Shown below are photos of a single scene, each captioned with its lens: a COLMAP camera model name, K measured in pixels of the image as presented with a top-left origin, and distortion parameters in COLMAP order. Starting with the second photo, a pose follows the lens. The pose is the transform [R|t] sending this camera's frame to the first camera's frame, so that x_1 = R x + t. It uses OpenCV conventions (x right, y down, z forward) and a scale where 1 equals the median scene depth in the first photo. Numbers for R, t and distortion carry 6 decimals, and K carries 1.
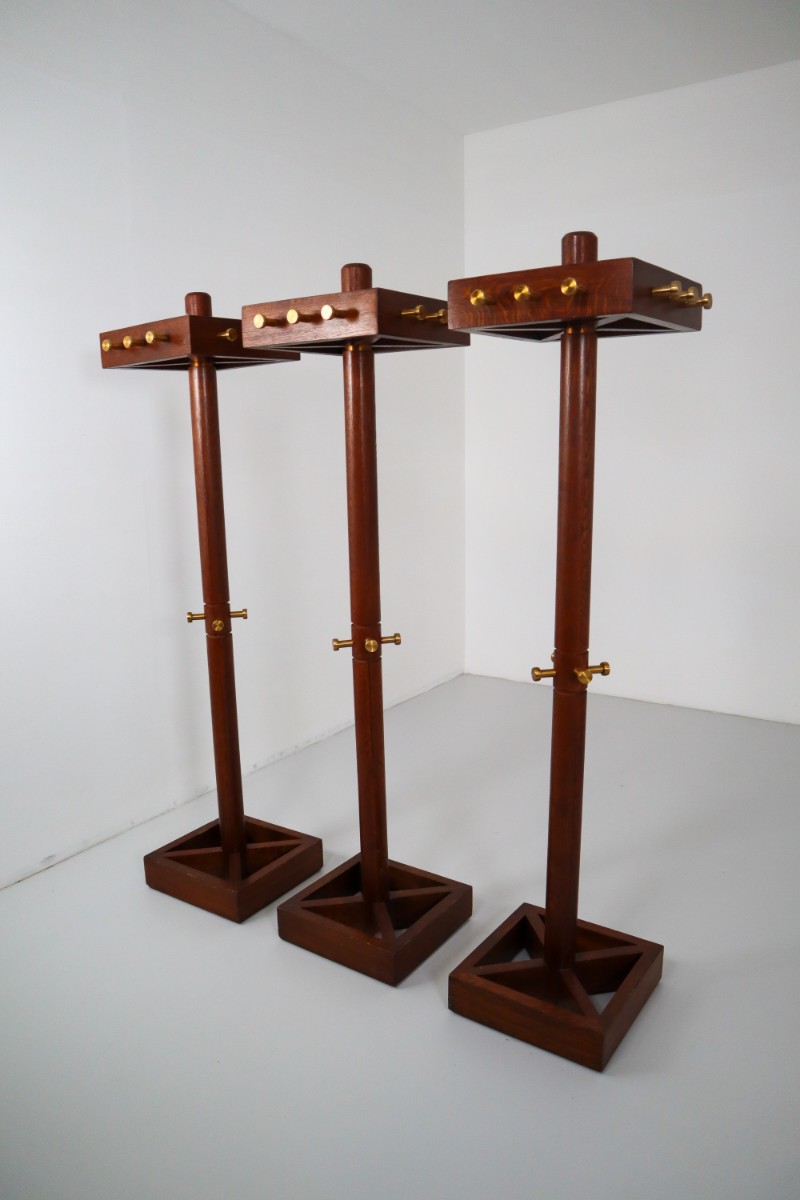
lens RADIAL K [[811.3, 0, 438.2], [0, 811.3, 610.5], [0, 0, 1]] dist [-0.099454, 0.000120]
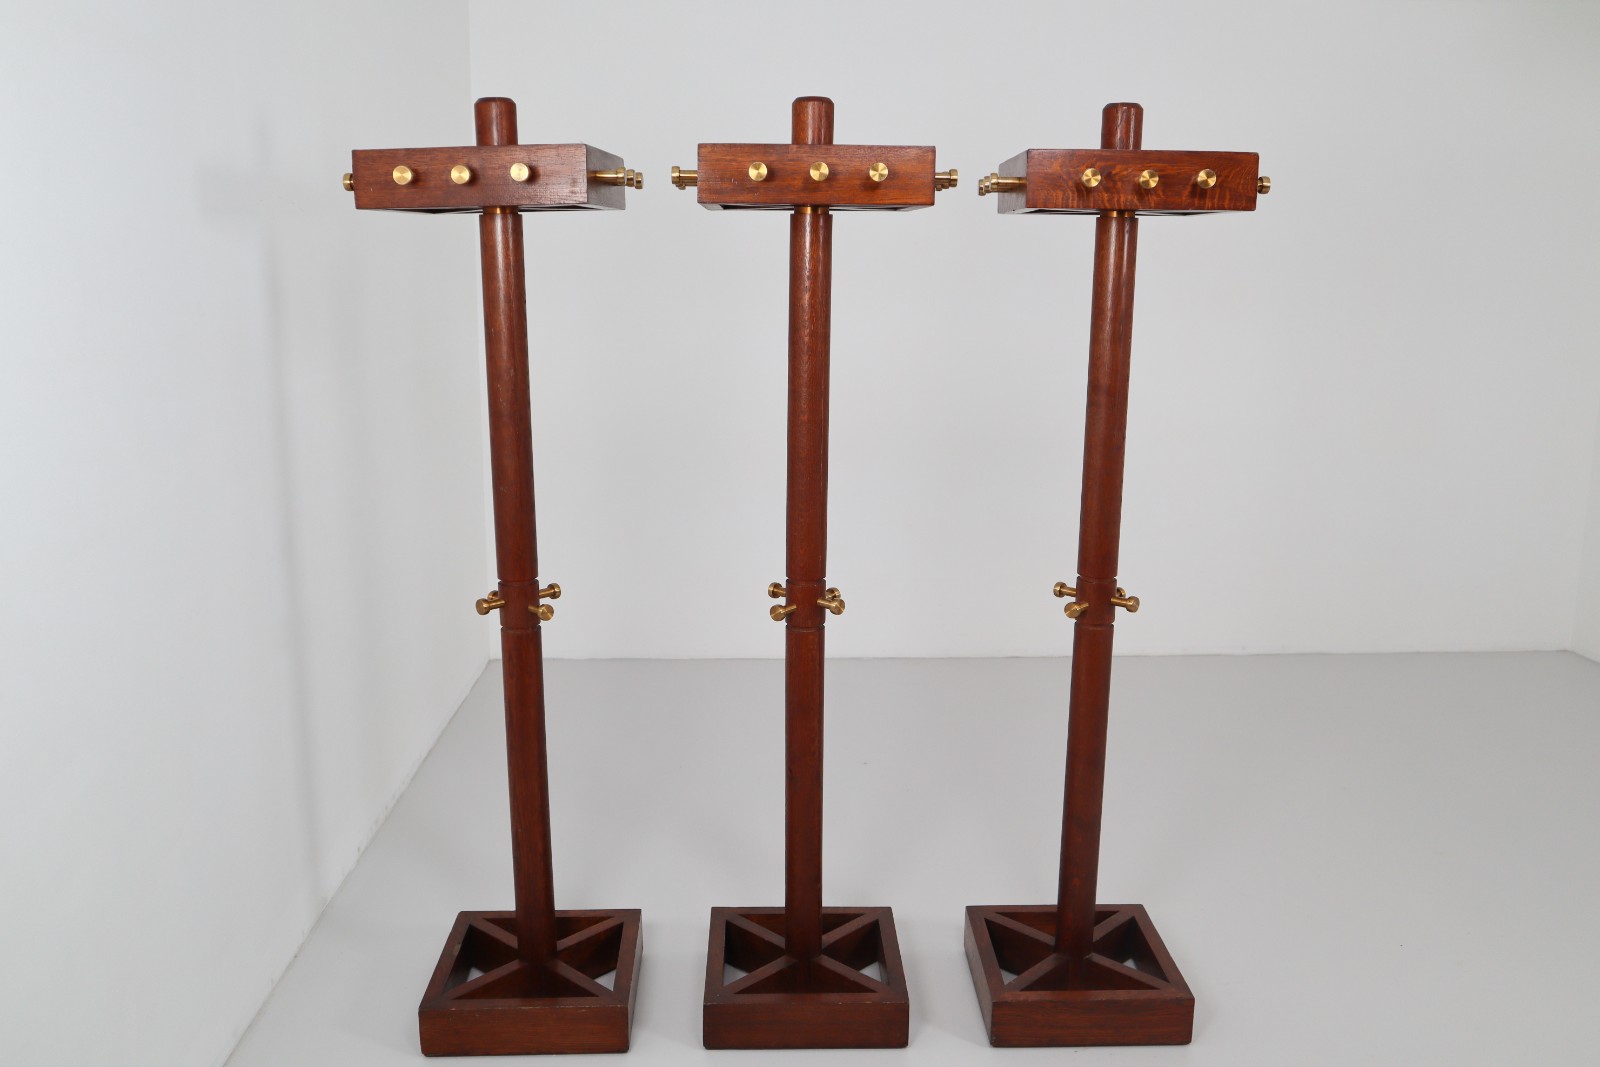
lens RADIAL K [[1315.3, 0, 800.0], [0, 1315.3, 533.5], [0, 0, 1]] dist [-0.046395, -0.000192]
pose [[0.828566, -0.108882, 0.549203, -0.901281], [0.103967, 0.993769, 0.040166, -0.087315], [-0.550154, 0.023819, 0.834723, 0.000497]]
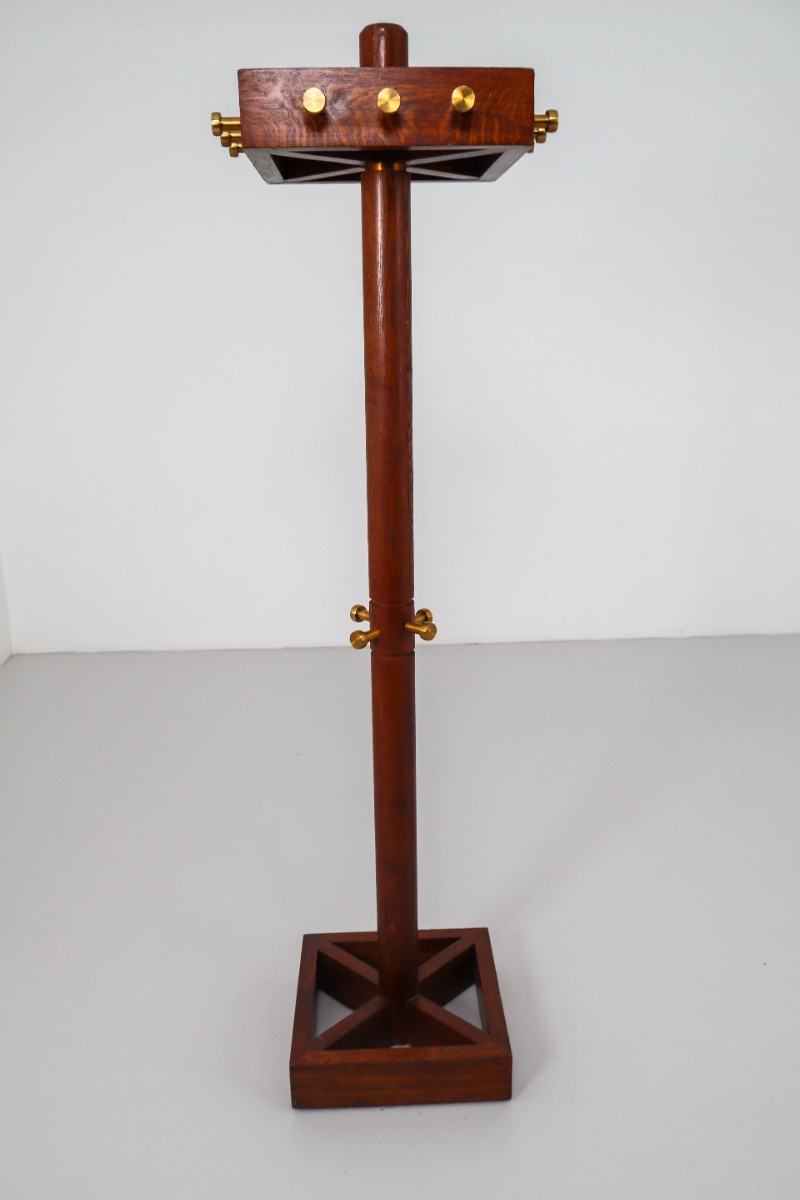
lens RADIAL K [[986.5, 0, 400.0], [0, 986.5, 600.0], [0, 0, 1]] dist [-0.046395, -0.000192]
pose [[0.813176, -0.164823, 0.558192, -0.365833], [0.123225, 0.986078, 0.111654, -0.052903], [-0.568823, -0.022011, 0.822165, 0.239300]]
